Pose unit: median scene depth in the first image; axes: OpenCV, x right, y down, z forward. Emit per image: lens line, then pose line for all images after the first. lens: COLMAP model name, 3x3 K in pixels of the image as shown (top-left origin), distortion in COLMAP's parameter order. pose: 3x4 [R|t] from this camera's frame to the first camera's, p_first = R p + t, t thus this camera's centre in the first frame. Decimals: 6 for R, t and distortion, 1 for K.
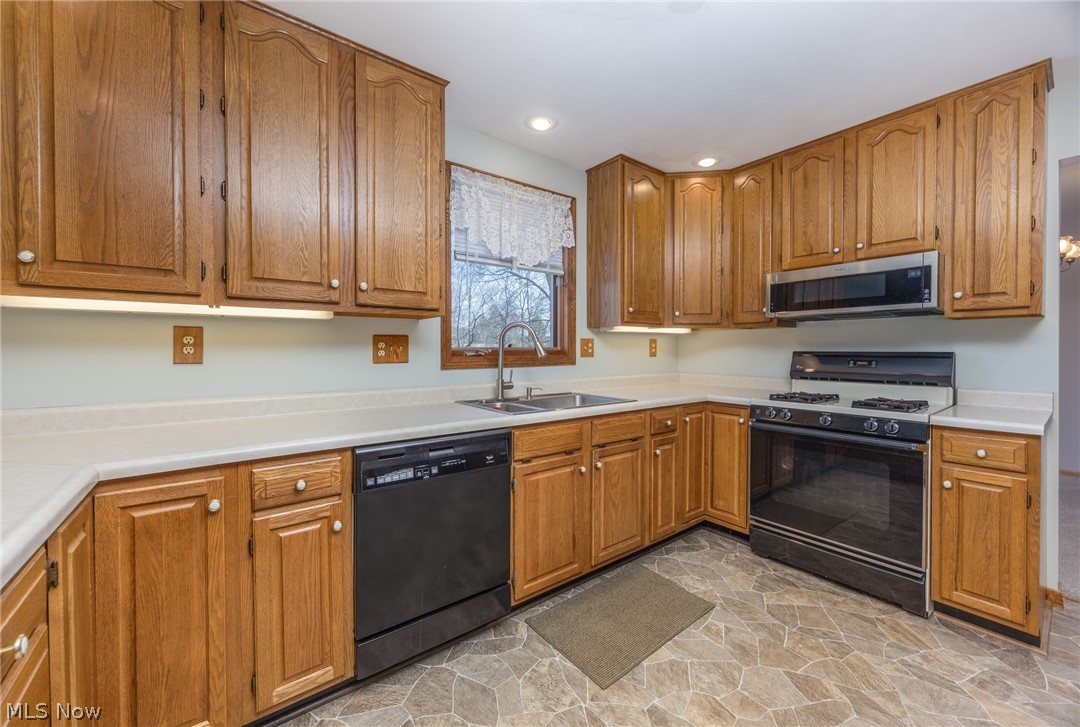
lens RADIAL K [[419.1, 0, 537.5], [0, 419.1, 355.2], [0, 0, 1]] dist [0.000774, 0.000057]
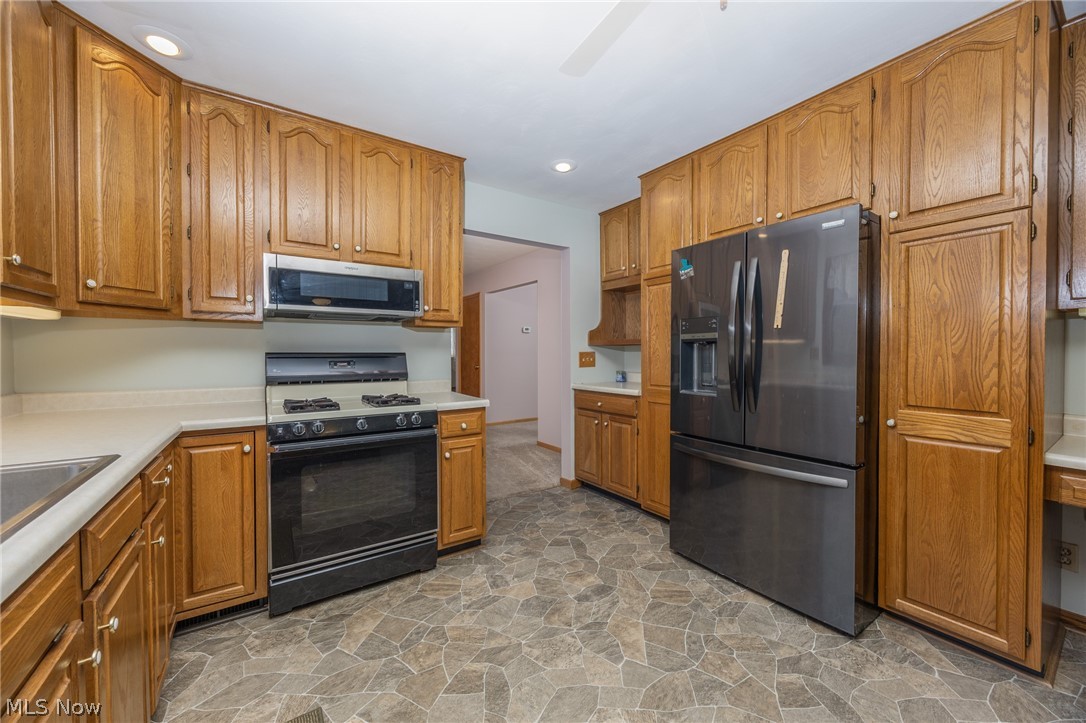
lens RADIAL K [[416.4, 0, 545.6], [0, 416.4, 359.8], [0, 0, 1]] dist [-0.000683, -0.000052]
pose [[0.052819, -0.023778, 0.998321, -0.245822], [0.010229, 0.999677, 0.023269, -0.010977], [-0.998552, 0.008983, 0.053045, 0.554707]]
